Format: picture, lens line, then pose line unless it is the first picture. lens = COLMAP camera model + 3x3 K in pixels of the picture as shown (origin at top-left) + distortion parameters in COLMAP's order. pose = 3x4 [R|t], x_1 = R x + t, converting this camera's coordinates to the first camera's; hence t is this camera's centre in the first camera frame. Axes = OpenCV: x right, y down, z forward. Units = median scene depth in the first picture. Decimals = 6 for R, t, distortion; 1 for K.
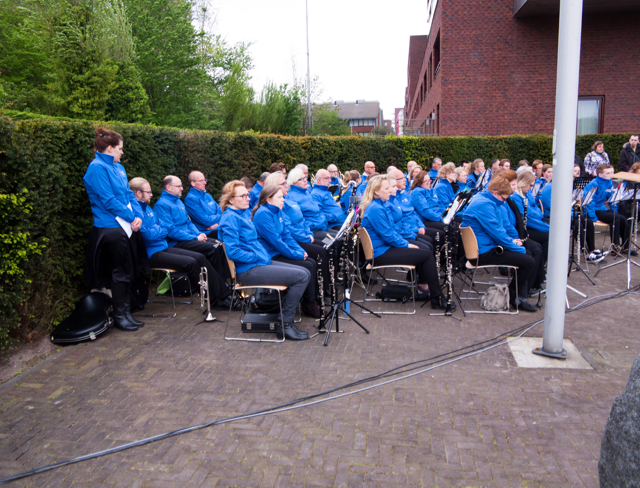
lens RADIAL K [[576.0, 0, 326.8], [0, 576.0, 257.3], [0, 0, 1]] dist [-0.050726, 0.039536]
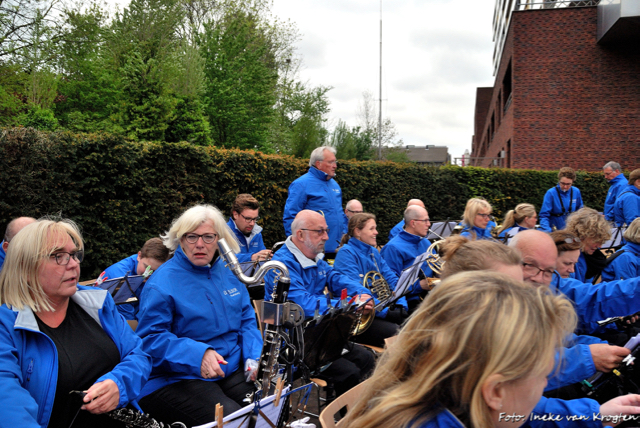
lens RADIAL K [[518.9, 0, 319.7], [0, 518.9, 215.1], [0, 0, 1]] dist [-0.126674, 0.046019]
pose [[0.987729, 0.041204, -0.150643, 0.031413], [-0.060913, 0.989817, -0.128654, -0.036523], [0.143807, 0.136252, 0.980181, 0.224238]]
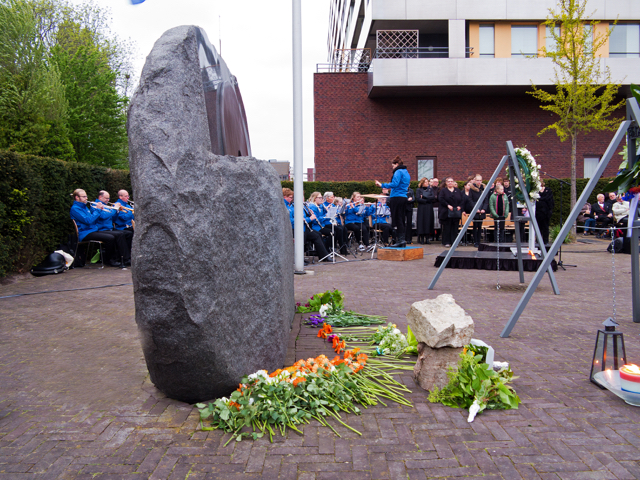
lens RADIAL K [[544.9, 0, 318.5], [0, 544.9, 248.8], [0, 0, 1]] dist [-0.038121, 0.017088]
pose [[0.990918, 0.000392, 0.134468, 0.043745], [0.014035, 0.994232, -0.106326, 0.061670], [-0.133734, 0.107248, 0.985197, -0.192362]]
